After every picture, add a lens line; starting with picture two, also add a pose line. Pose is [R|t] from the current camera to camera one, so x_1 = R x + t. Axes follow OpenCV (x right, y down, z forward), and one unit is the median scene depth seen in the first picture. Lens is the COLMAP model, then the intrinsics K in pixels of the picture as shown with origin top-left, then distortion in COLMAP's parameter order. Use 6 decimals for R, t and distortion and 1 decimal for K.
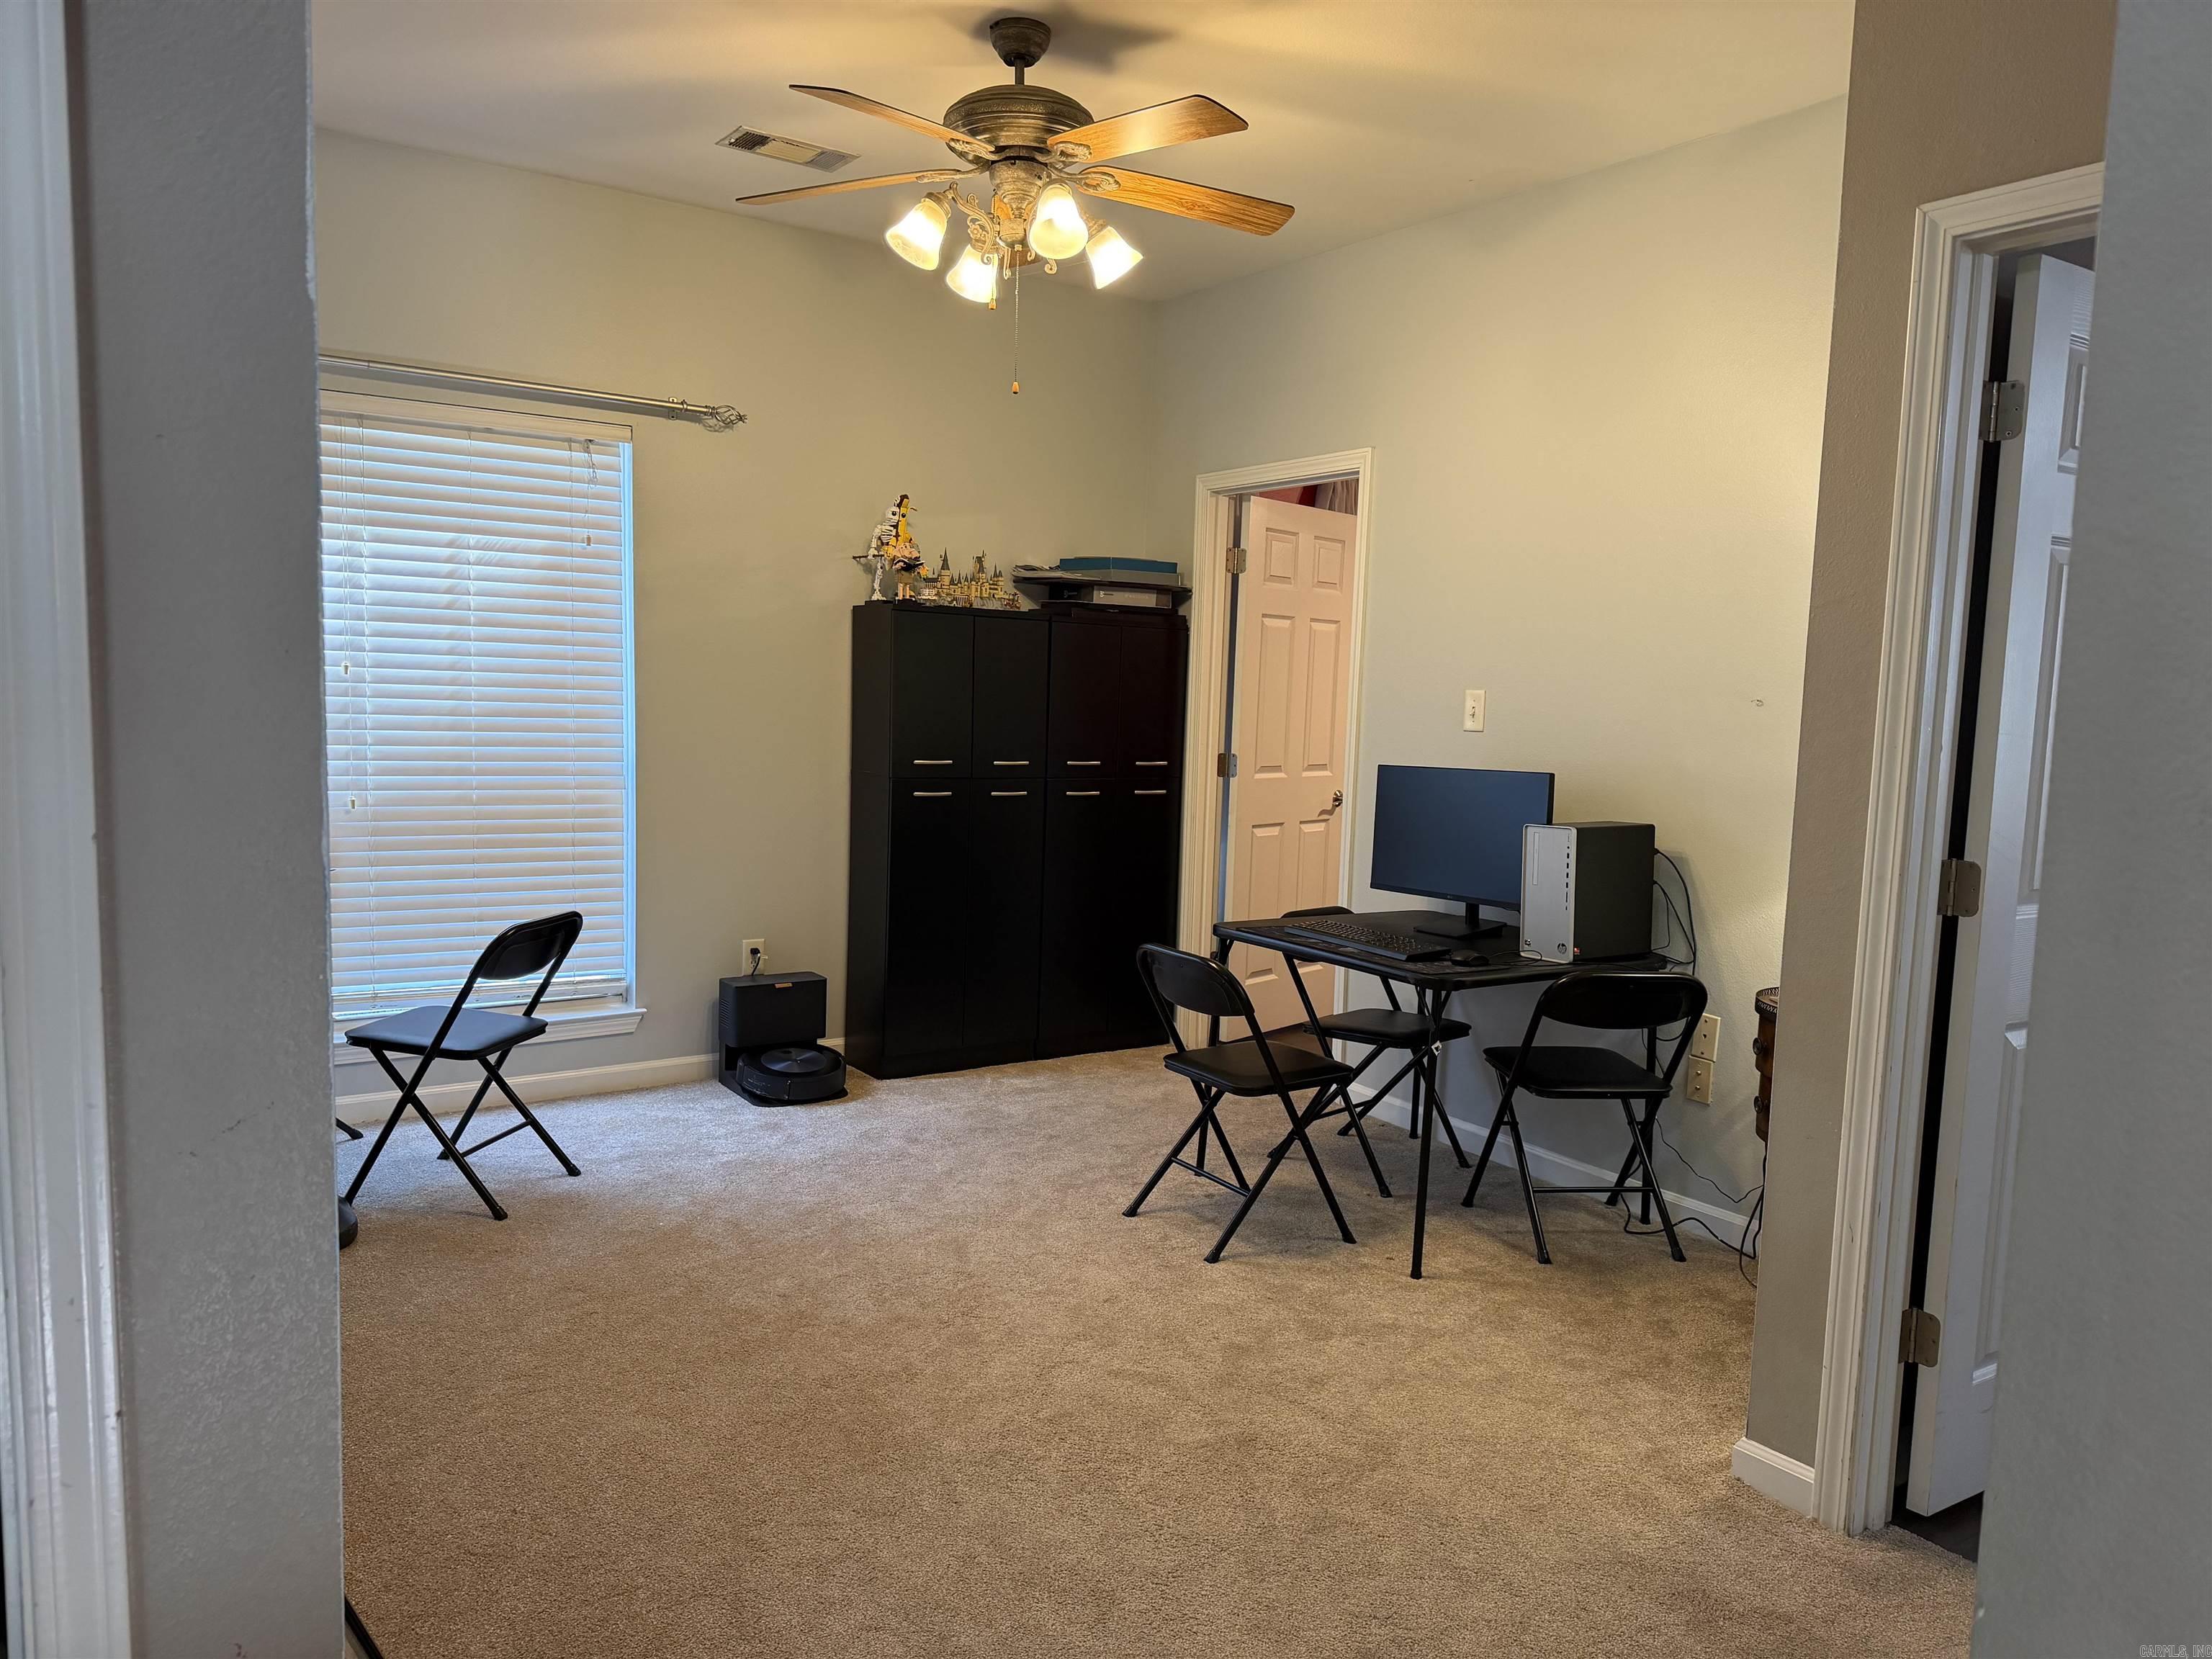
lens RADIAL K [[1554.1, 0, 1111.8], [0, 1554.1, 837.9], [0, 0, 1]] dist [0.065595, -0.076130]
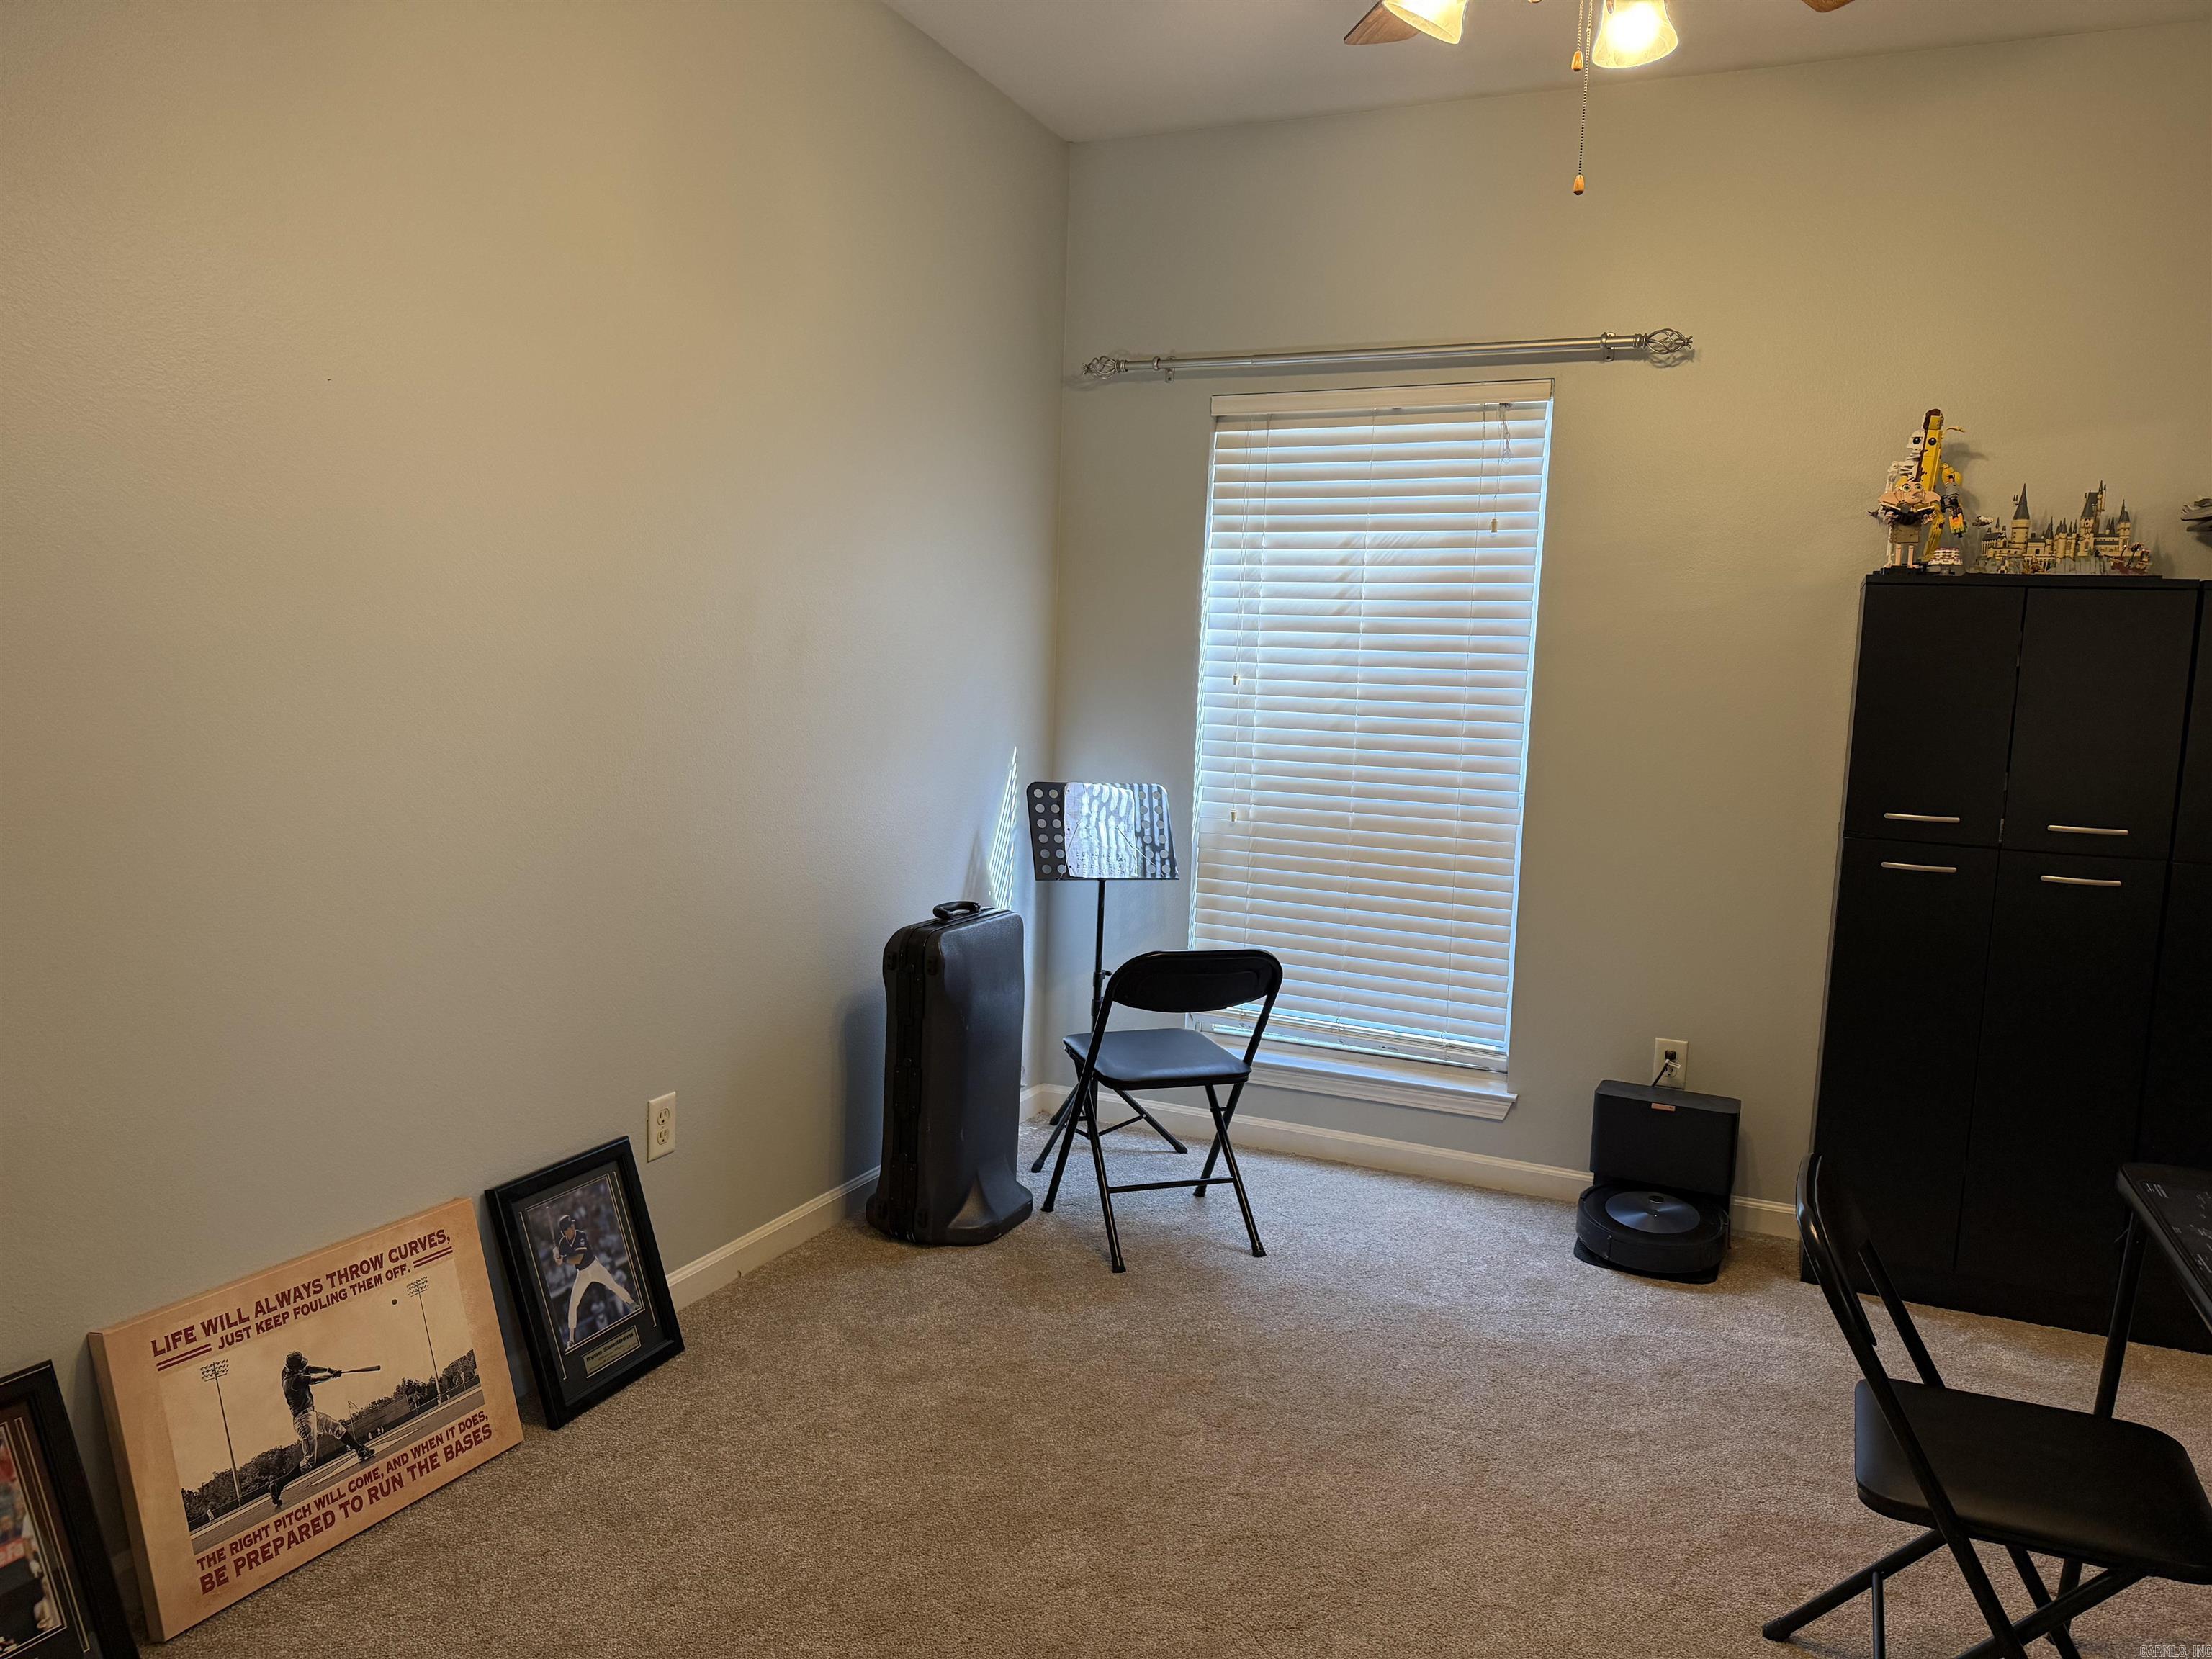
lens RADIAL K [[1567.9, 0, 1106.0], [0, 1567.9, 829.5], [0, 0, 1]] dist [0.201694, -0.220166]
pose [[0.543060, 0.073376, -0.836482, 0.286303], [-0.104879, 0.994301, 0.019131, -0.023266], [0.833119, 0.077340, 0.547660, 0.379114]]
